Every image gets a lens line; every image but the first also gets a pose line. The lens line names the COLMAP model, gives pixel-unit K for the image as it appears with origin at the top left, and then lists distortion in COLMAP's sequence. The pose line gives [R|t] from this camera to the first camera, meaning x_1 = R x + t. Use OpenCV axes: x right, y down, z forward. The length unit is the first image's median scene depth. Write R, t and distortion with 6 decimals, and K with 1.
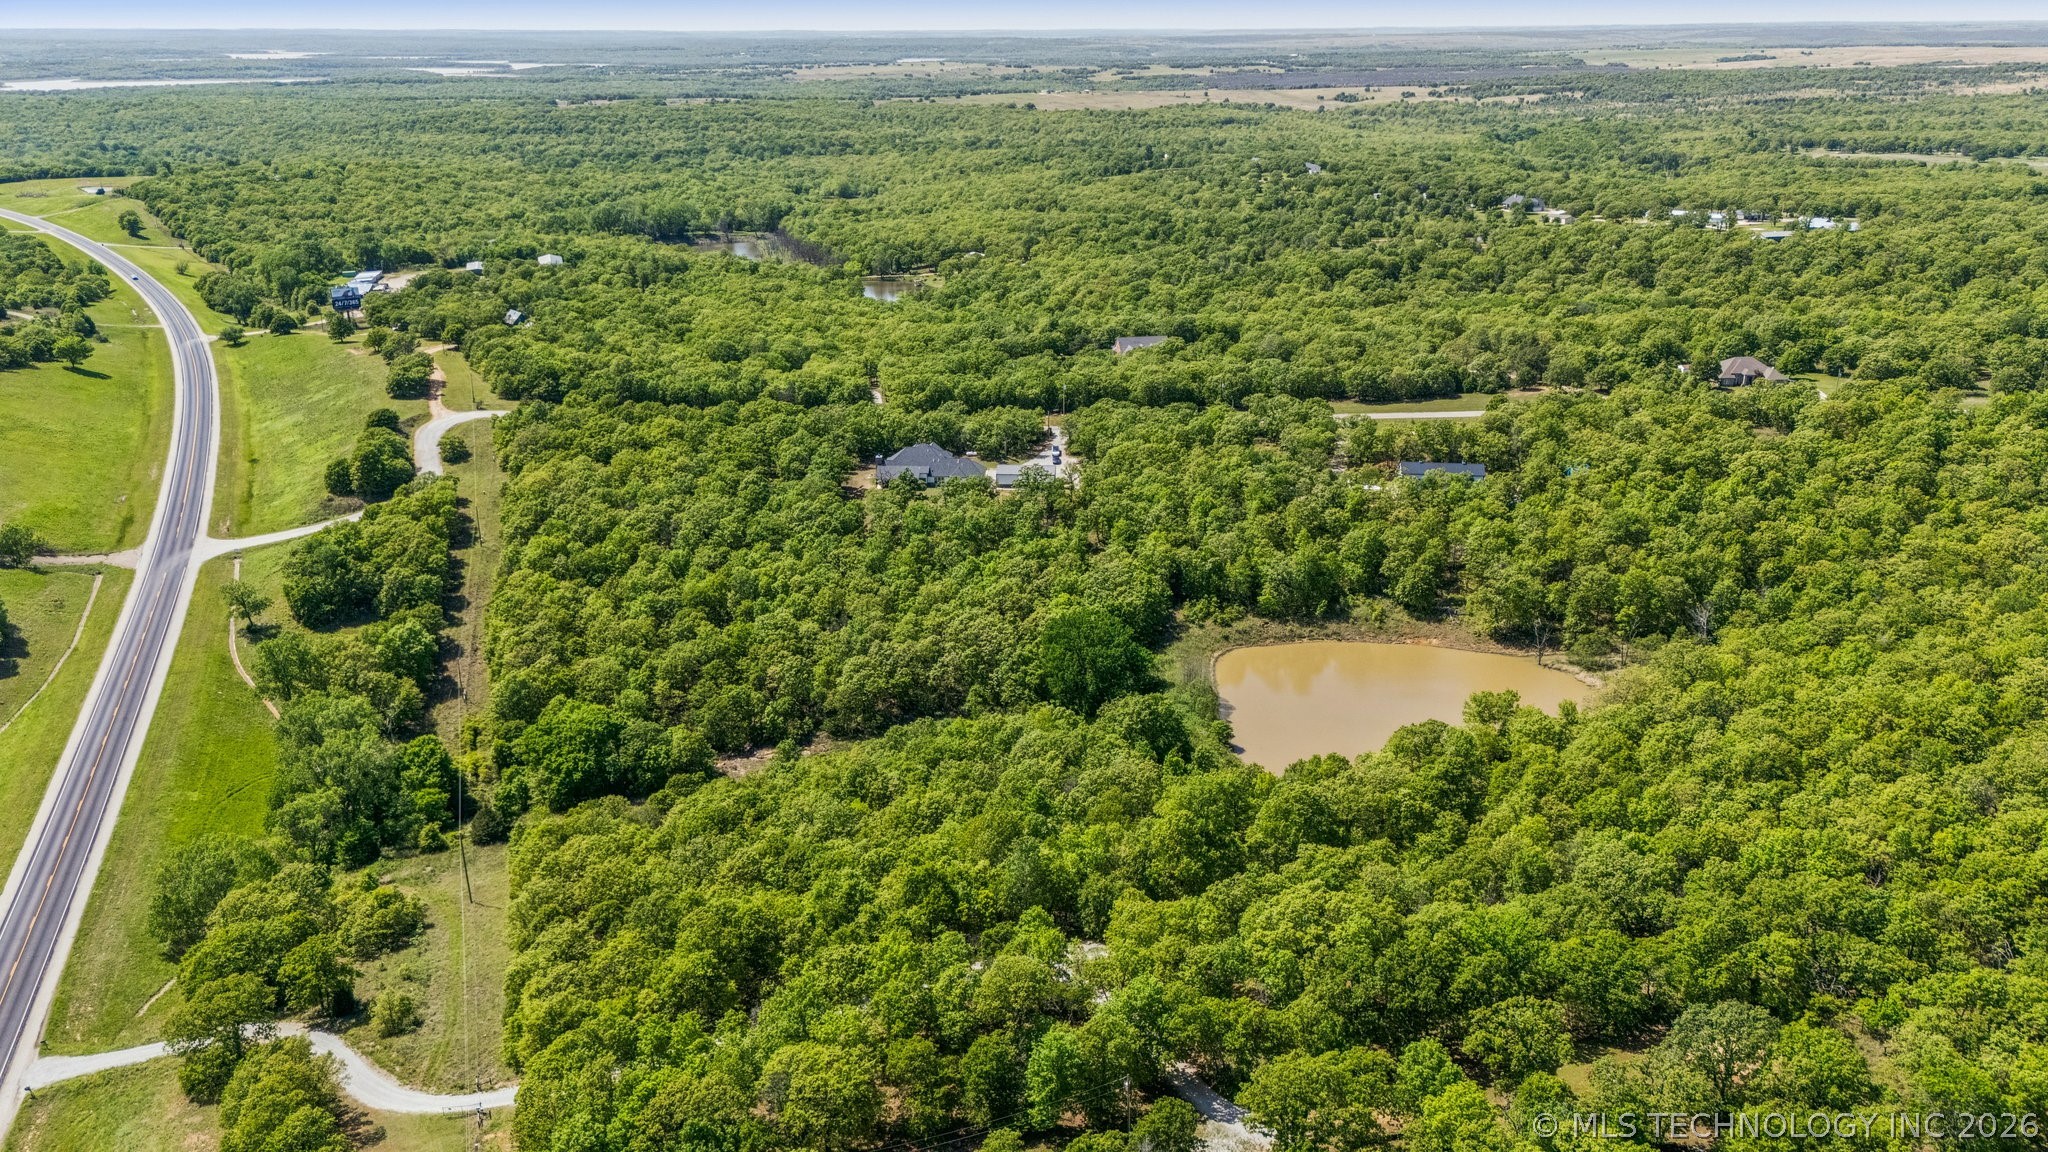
lens RADIAL K [[1551.4, 0, 1024.0], [0, 1551.4, 576.0], [0, 0, 1]] dist [0.057701, -0.037083]
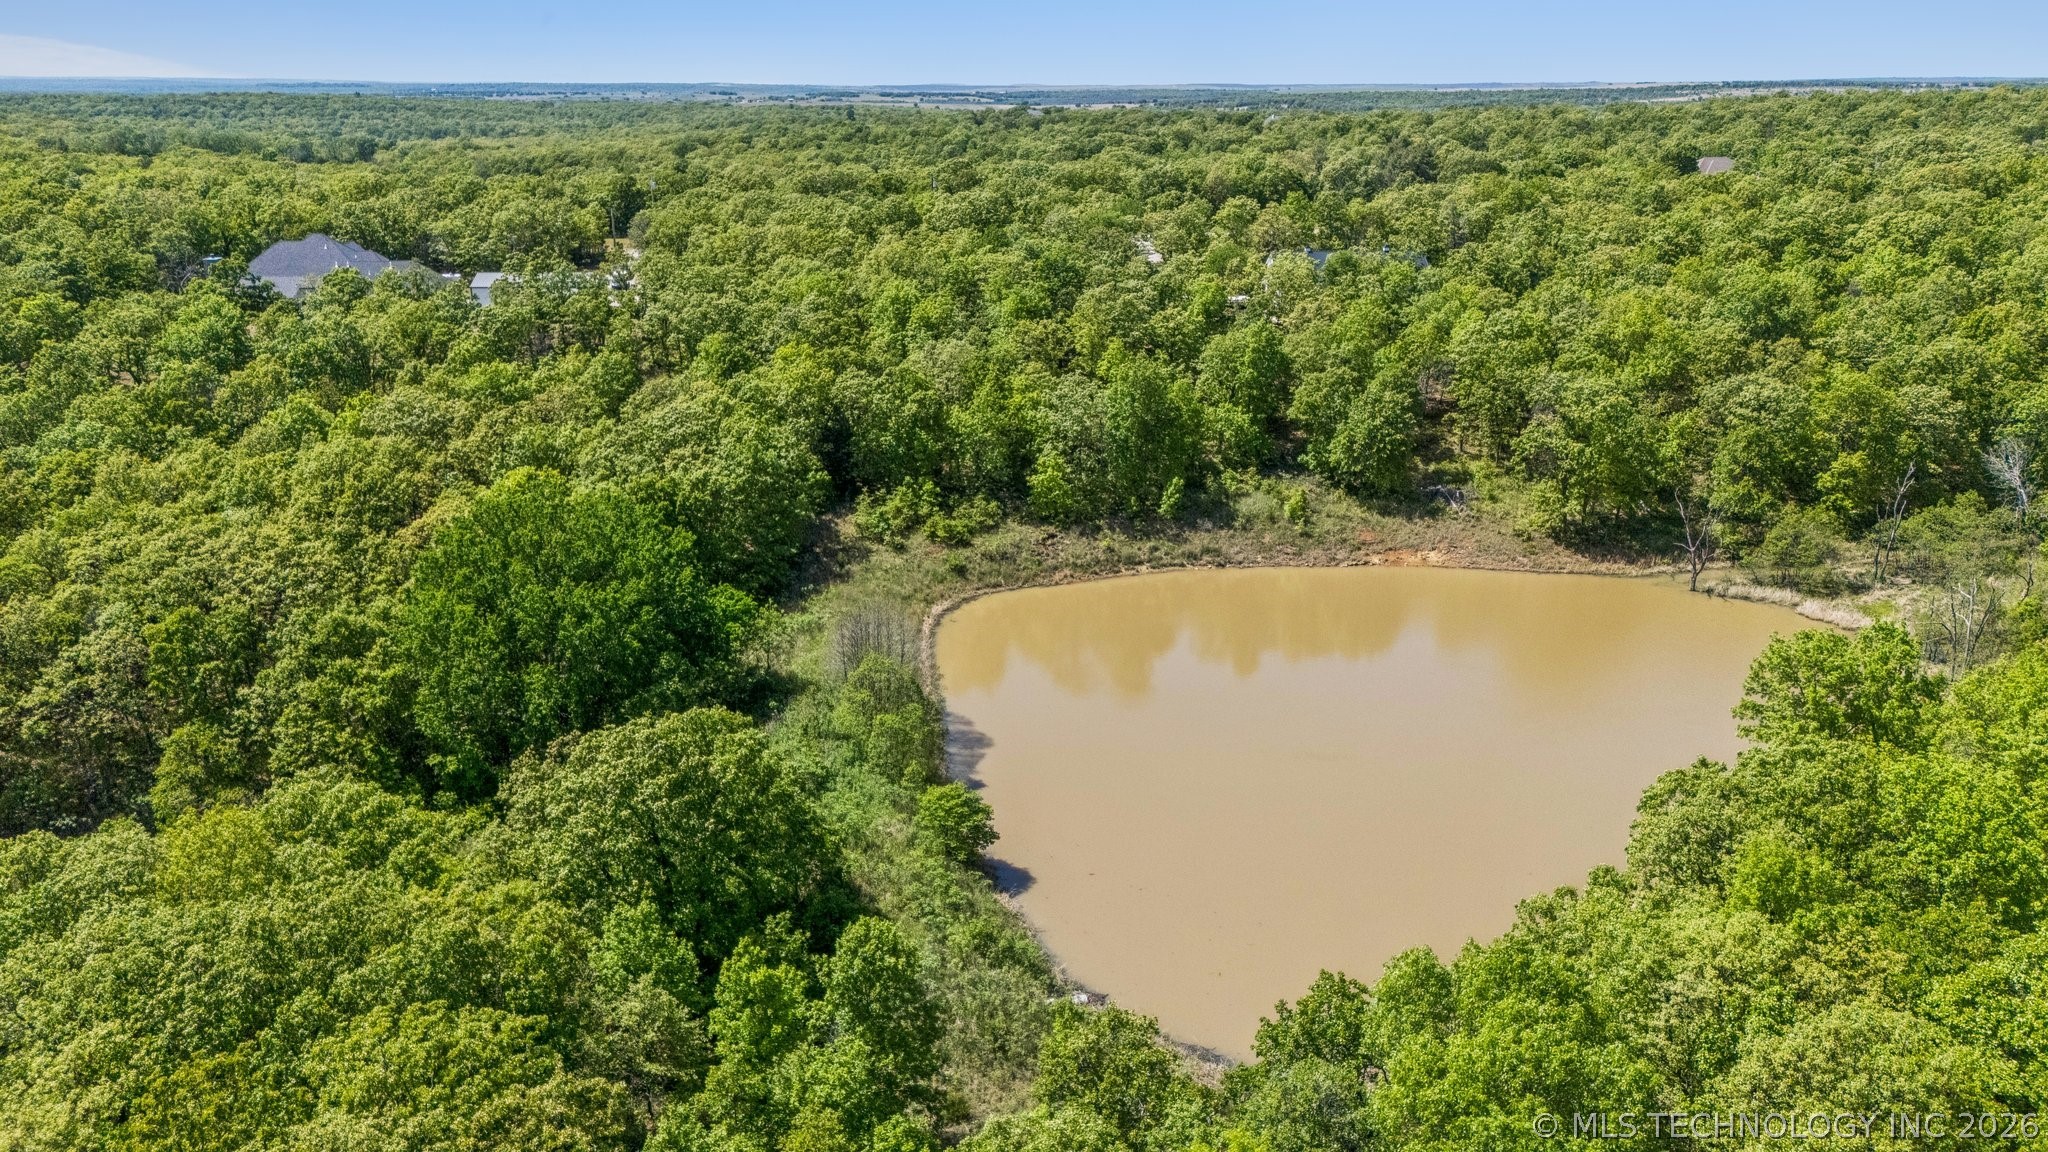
lens RADIAL K [[1531.0, 0, 1024.0], [0, 1531.0, 576.0], [0, 0, 1]] dist [0.066020, -0.002580]
pose [[0.984534, -0.047864, 0.168528, 0.073510], [0.051682, 0.998495, -0.018345, 0.046426], [-0.167396, 0.026771, 0.985526, 0.559255]]
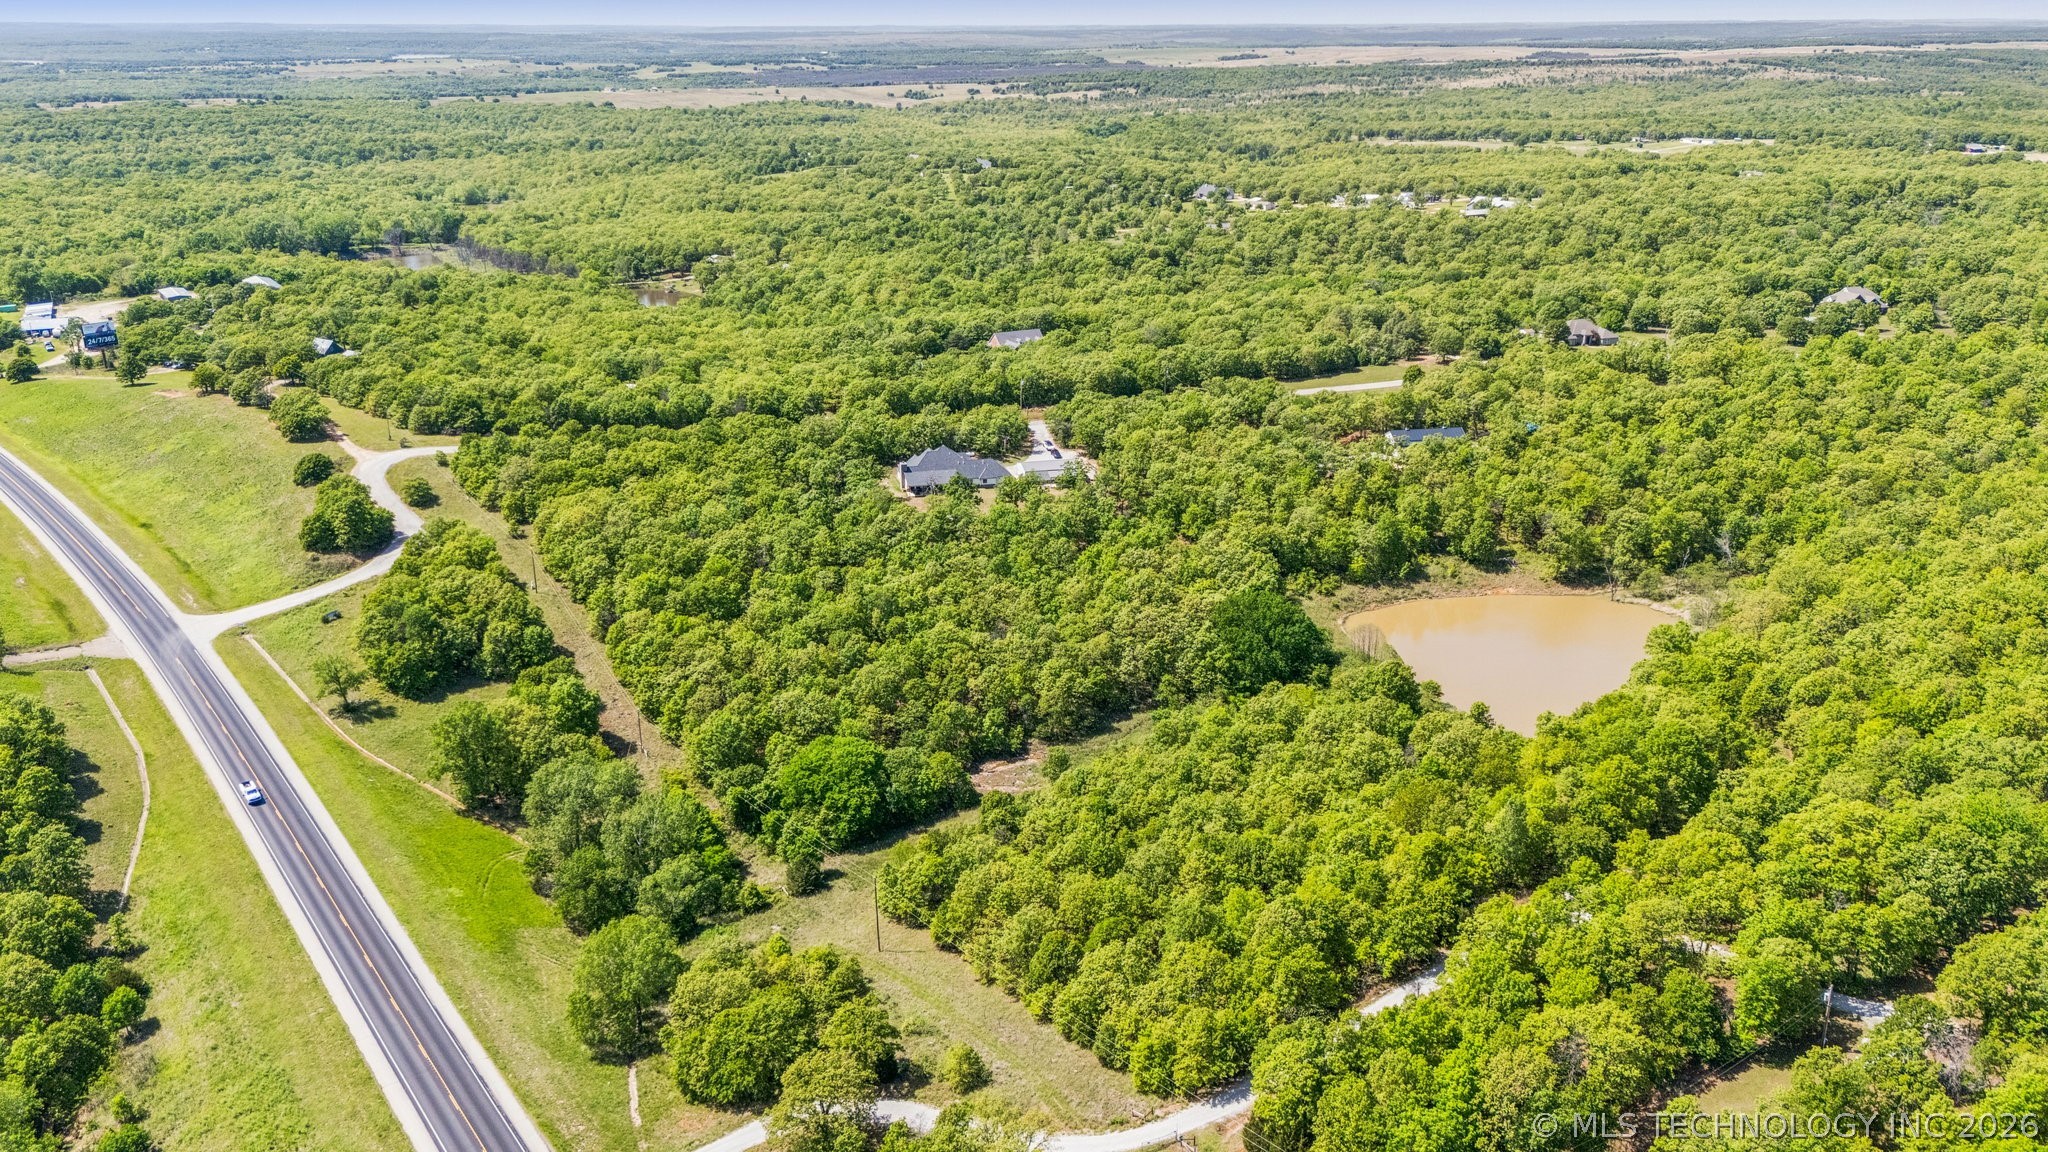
lens RADIAL K [[1551.4, 0, 1024.0], [0, 1551.4, 576.0], [0, 0, 1]] dist [0.057701, -0.037083]
pose [[0.957315, -0.095894, 0.272677, -0.335722], [0.095481, 0.995321, 0.014815, -0.015419], [-0.272822, 0.011853, 0.961992, 0.042952]]
